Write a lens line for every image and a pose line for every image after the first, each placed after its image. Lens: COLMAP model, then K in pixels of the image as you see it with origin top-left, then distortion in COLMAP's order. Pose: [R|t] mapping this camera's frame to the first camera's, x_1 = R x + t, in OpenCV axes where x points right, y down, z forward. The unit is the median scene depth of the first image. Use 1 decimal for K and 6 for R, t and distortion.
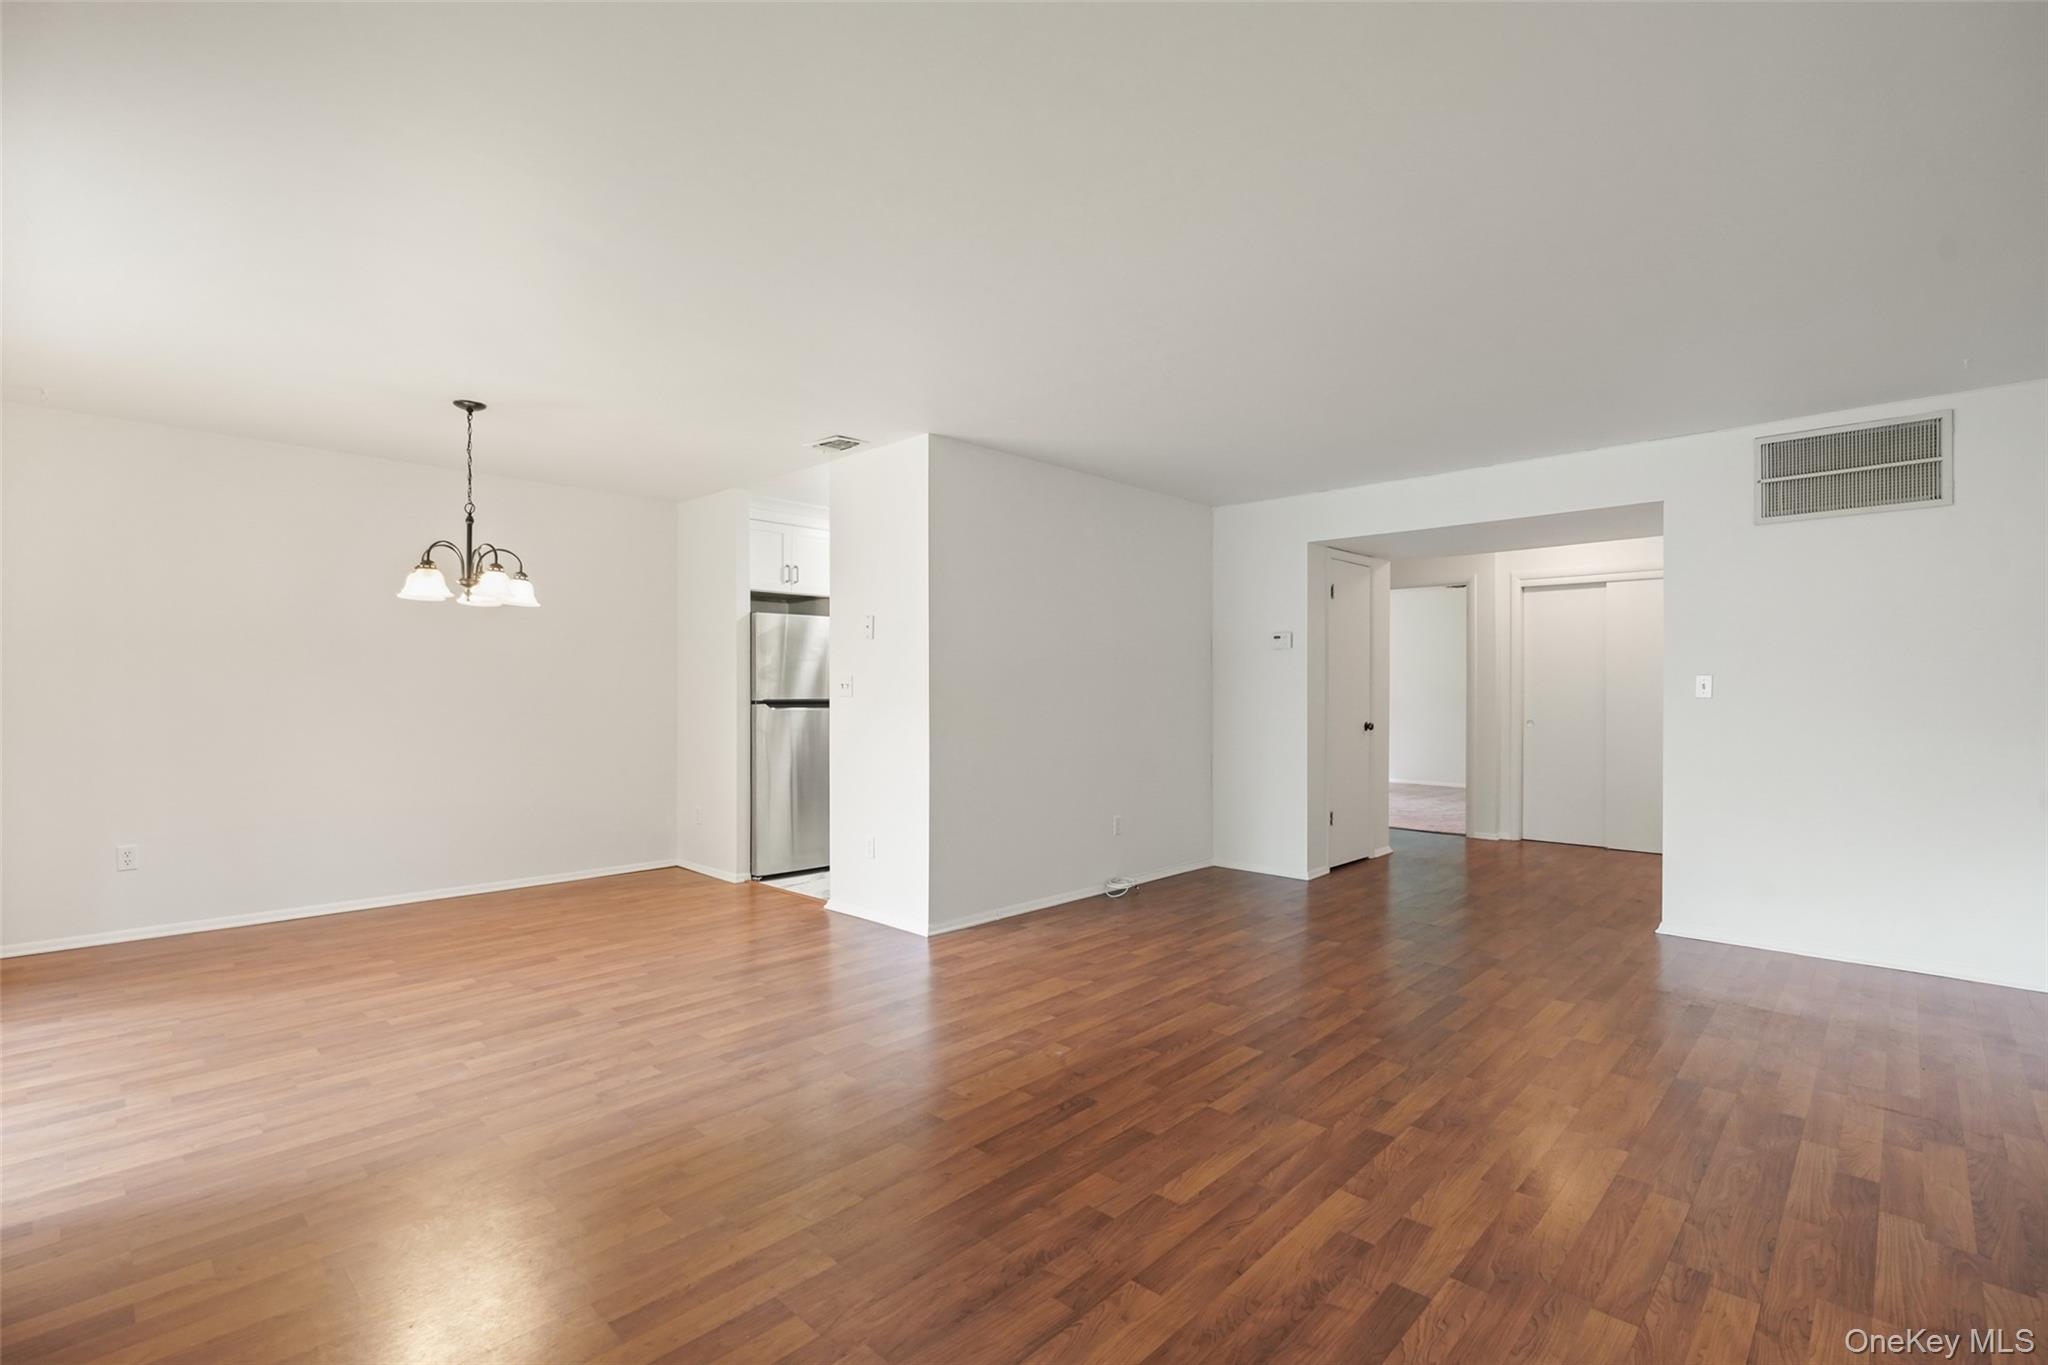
lens RADIAL K [[931.7, 0, 1015.6], [0, 931.7, 695.2], [0, 0, 1]] dist [-0.012906, 0.006496]
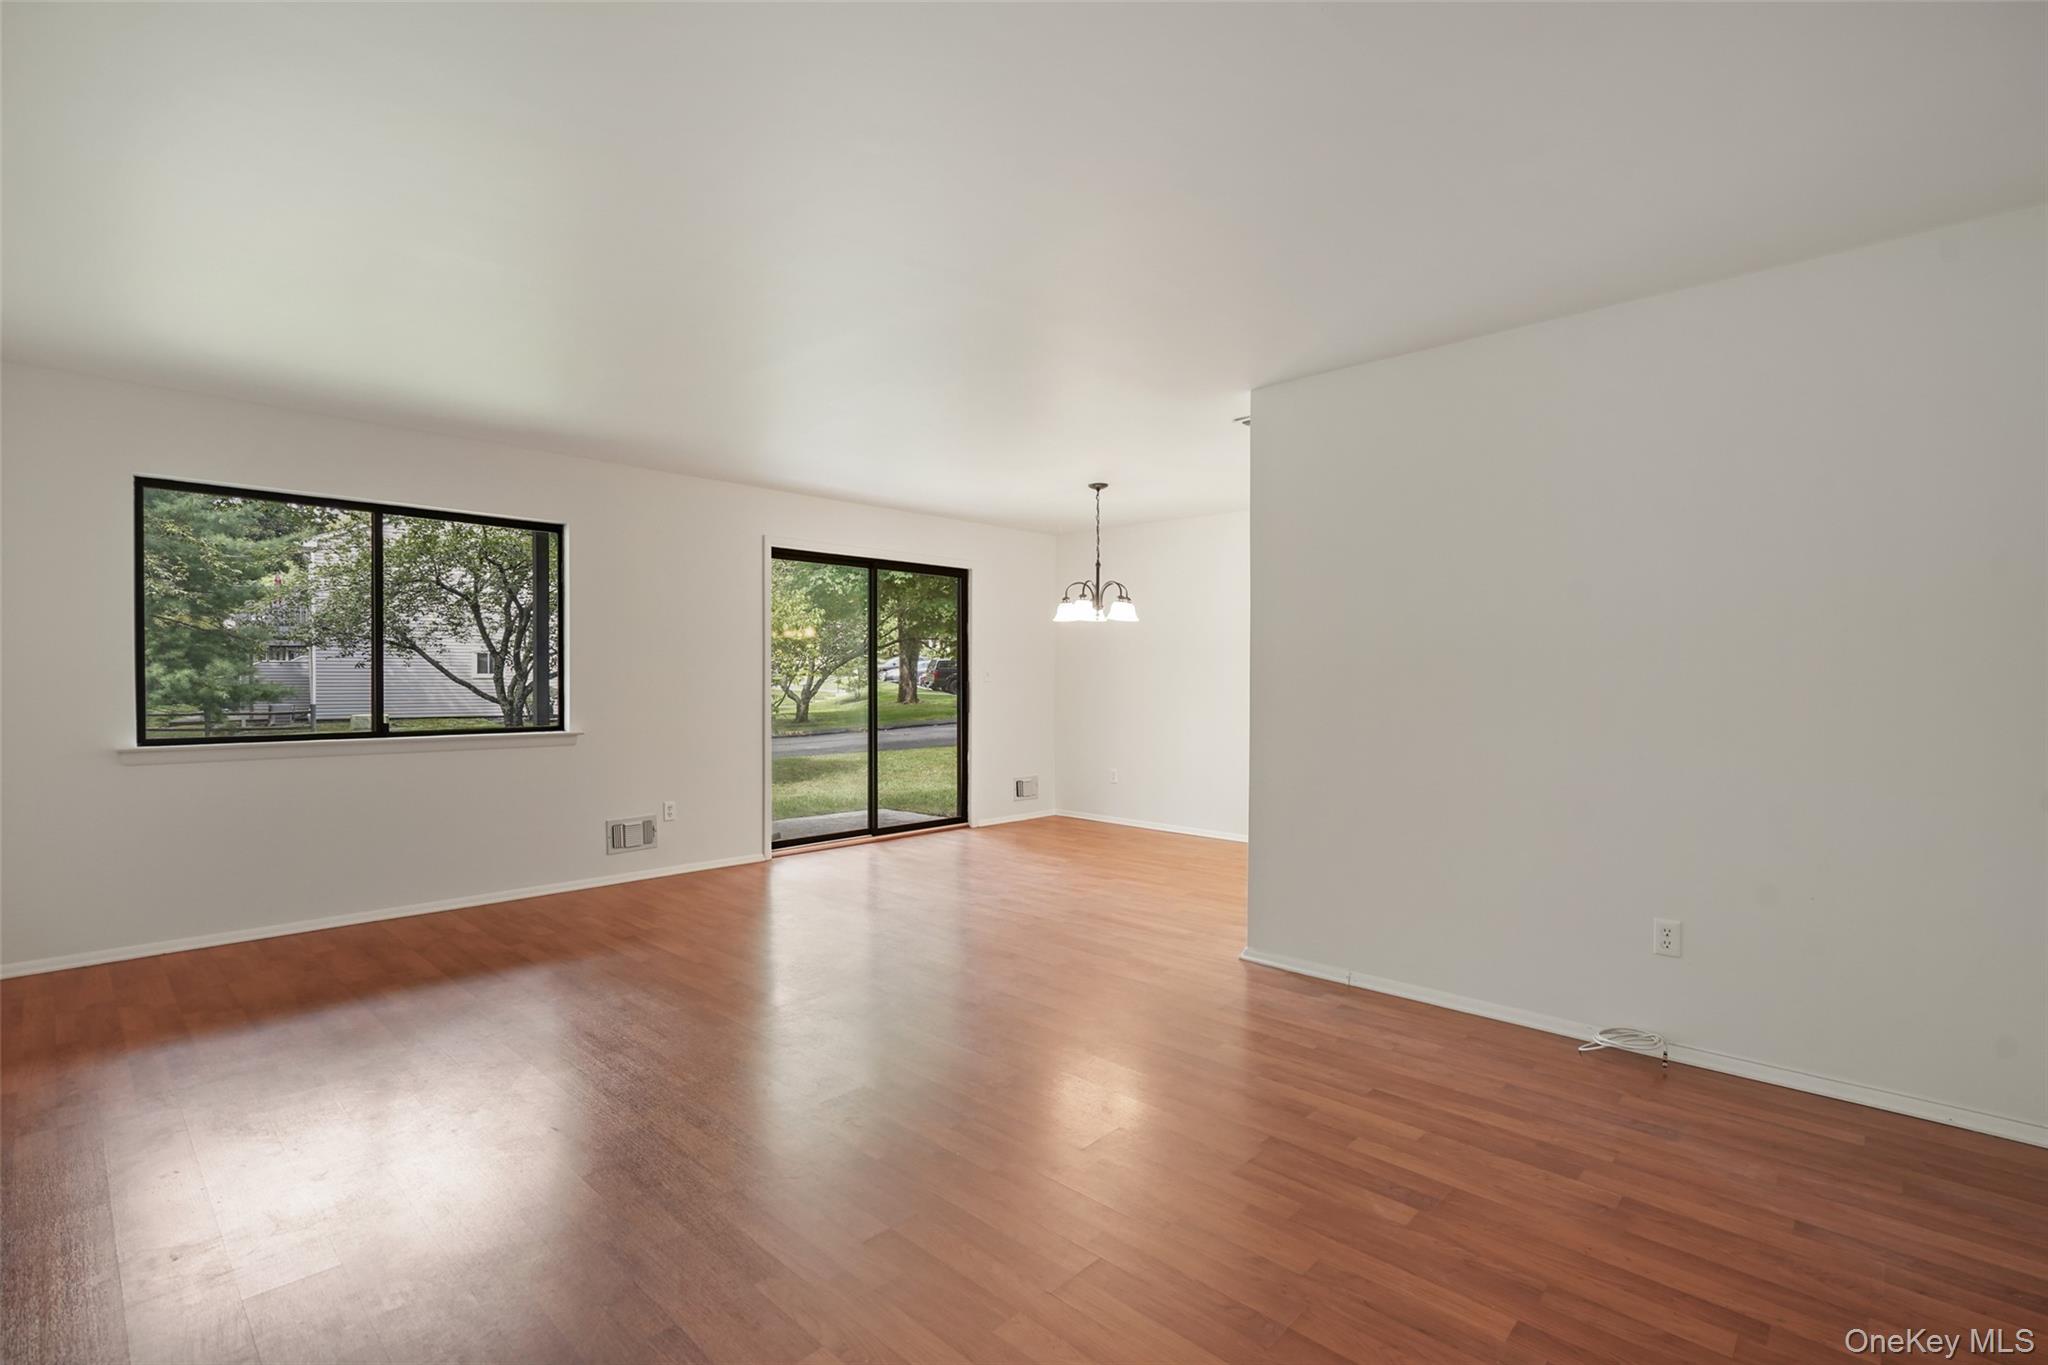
lens RADIAL K [[934.9, 0, 1019.0], [0, 934.9, 683.0], [0, 0, 1]] dist [-0.013653, 0.006252]
pose [[0.007050, 0.002087, -0.999973, 0.886208], [-0.010965, 0.999938, 0.002009, -0.004133], [0.999915, 0.010950, 0.007073, 0.867900]]
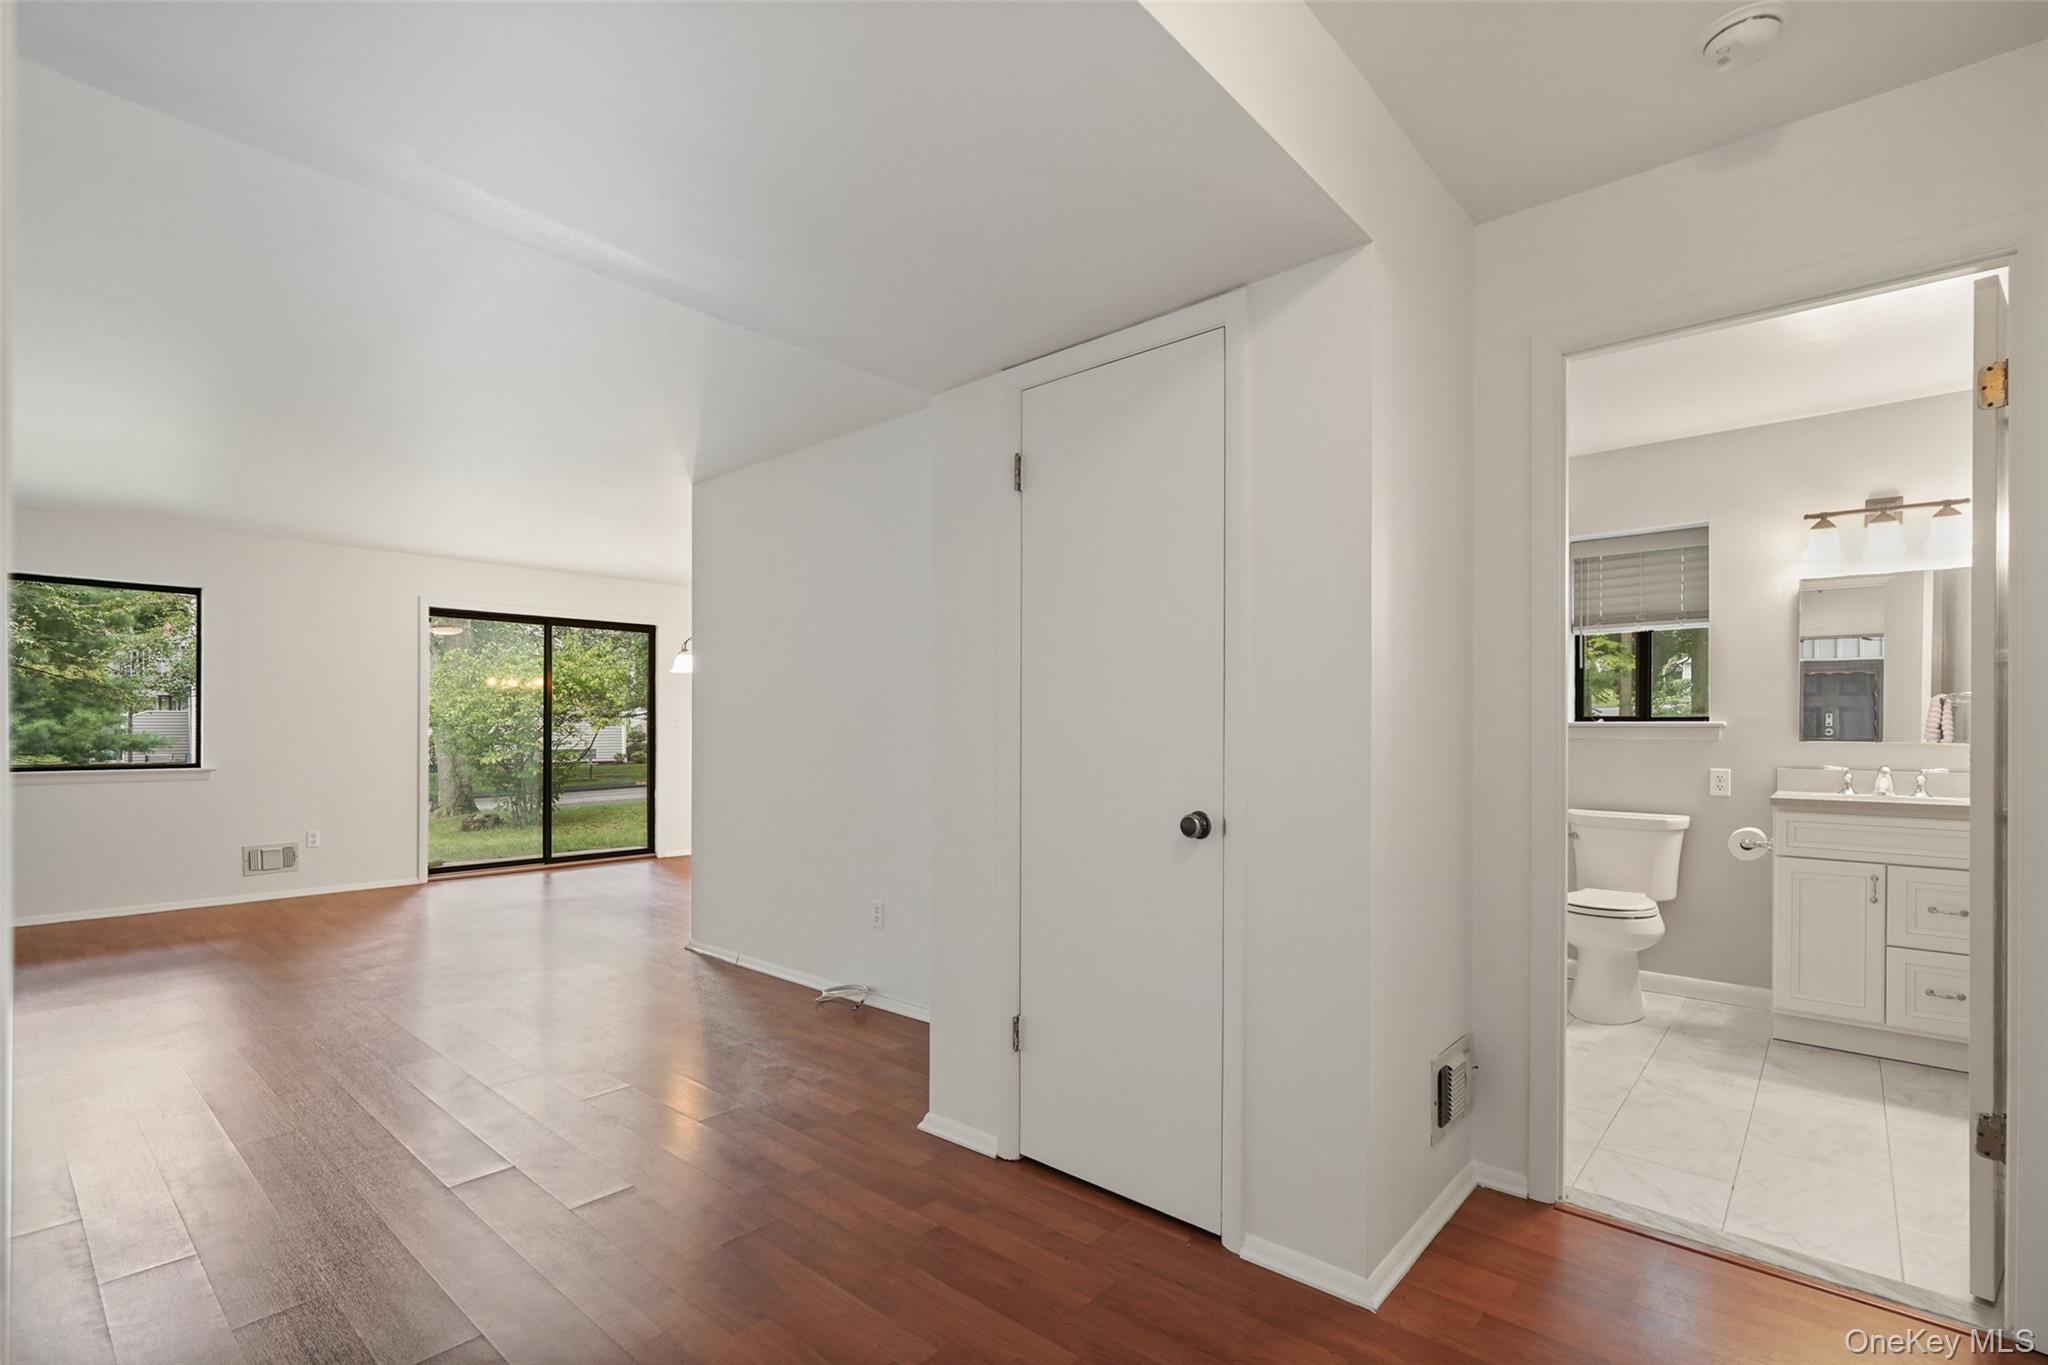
lens RADIAL K [[945.3, 0, 1012.6], [0, 945.3, 725.9], [0, 0, 1]] dist [-0.001608, 0.000445]
pose [[0.037416, -0.005950, -0.999282, 1.143099], [-0.009311, 0.999937, -0.006303, 0.002628], [0.999256, 0.009540, 0.037359, 1.489469]]
